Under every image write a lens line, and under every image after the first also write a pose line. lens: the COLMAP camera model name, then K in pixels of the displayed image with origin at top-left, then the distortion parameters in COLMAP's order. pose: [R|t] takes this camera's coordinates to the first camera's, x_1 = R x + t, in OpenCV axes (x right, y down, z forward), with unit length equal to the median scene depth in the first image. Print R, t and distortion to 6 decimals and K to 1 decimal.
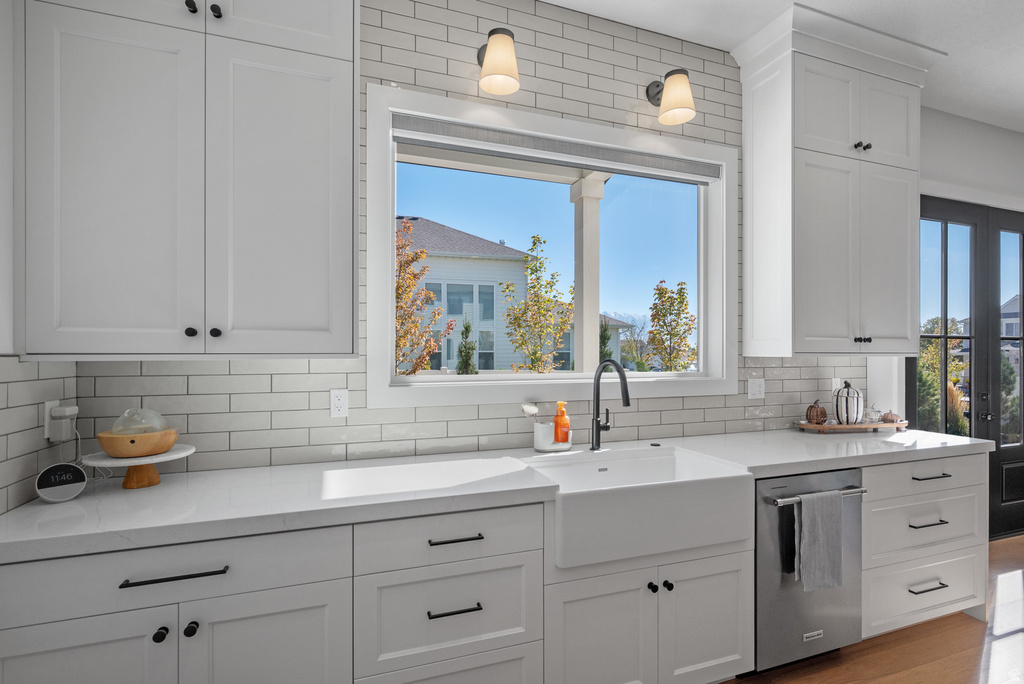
lens RADIAL K [[490.4, 0, 522.2], [0, 490.4, 348.4], [0, 0, 1]] dist [0.001999, 0.000869]
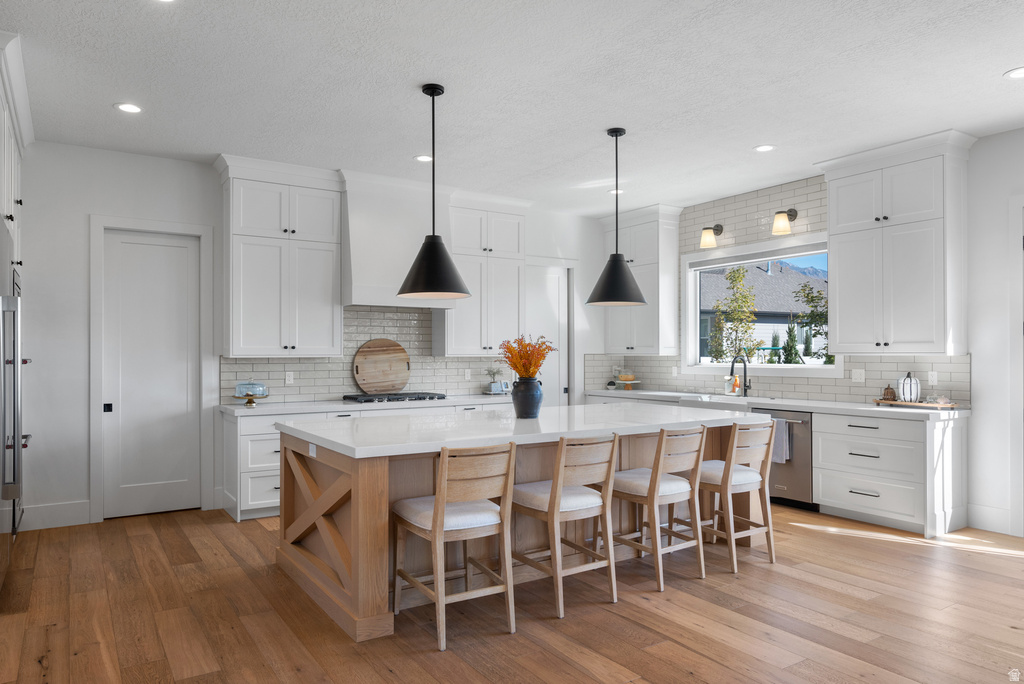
lens RADIAL K [[676.7, 0, 516.5], [0, 676.7, 356.3], [0, 0, 1]] dist [-0.000214, -0.000970]
pose [[0.228127, 0.001223, -0.973631, 3.973498], [0.010377, 0.999939, 0.003688, 0.001050], [0.973576, -0.010945, 0.228100, -0.961694]]
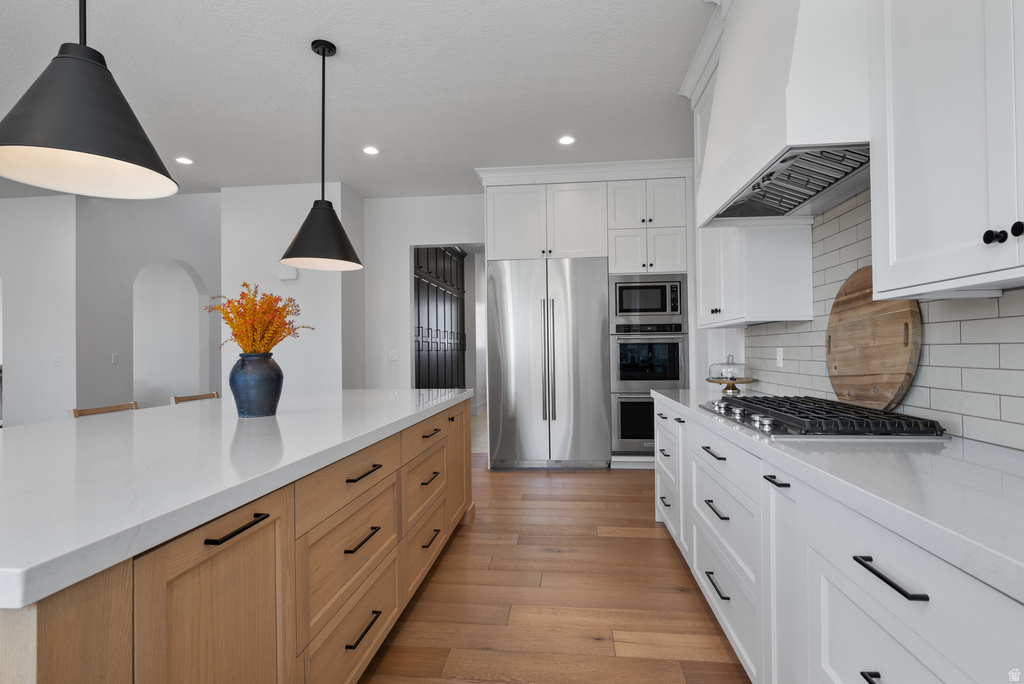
lens RADIAL K [[525.4, 0, 512.0], [0, 525.4, 342.0], [0, 0, 1]] dist [0.002014, 0.000587]
pose [[-0.895042, 0.021281, 0.445473, -0.056464], [0.013033, 0.999682, -0.021570, 0.098423], [-0.445791, -0.013500, -0.895035, 0.718255]]
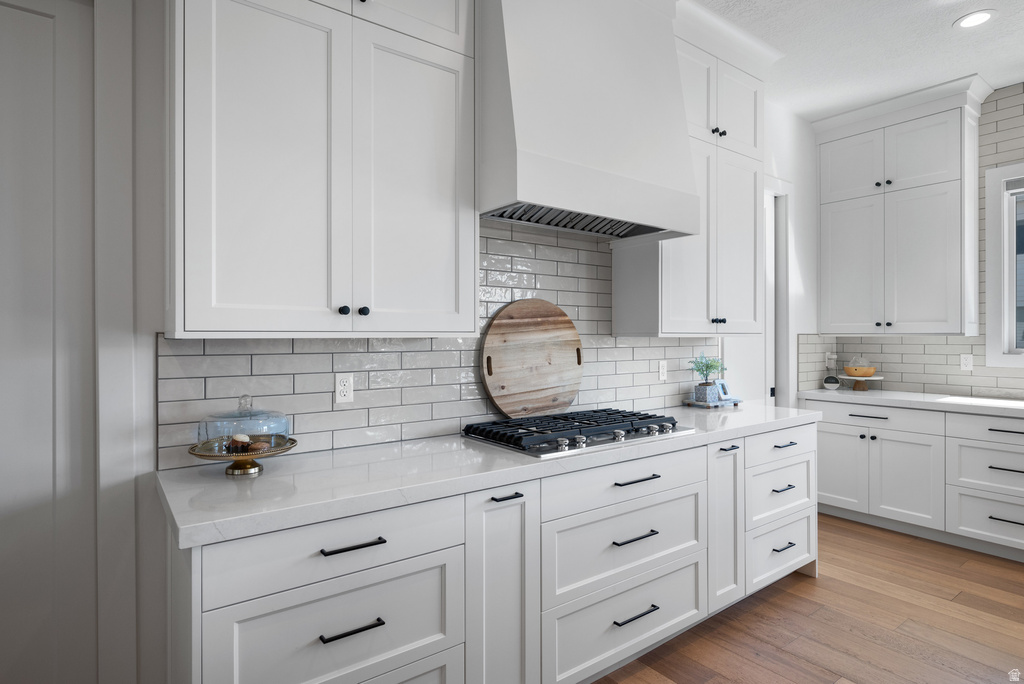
lens RADIAL K [[547.7, 0, 512.9], [0, 547.7, 338.2], [0, 0, 1]] dist [-0.002274, 0.000181]
pose [[0.287270, 0.001491, -0.957848, 1.247757], [0.008809, 0.999952, 0.004199, 0.006227], [0.957809, -0.009644, 0.287243, -1.333101]]
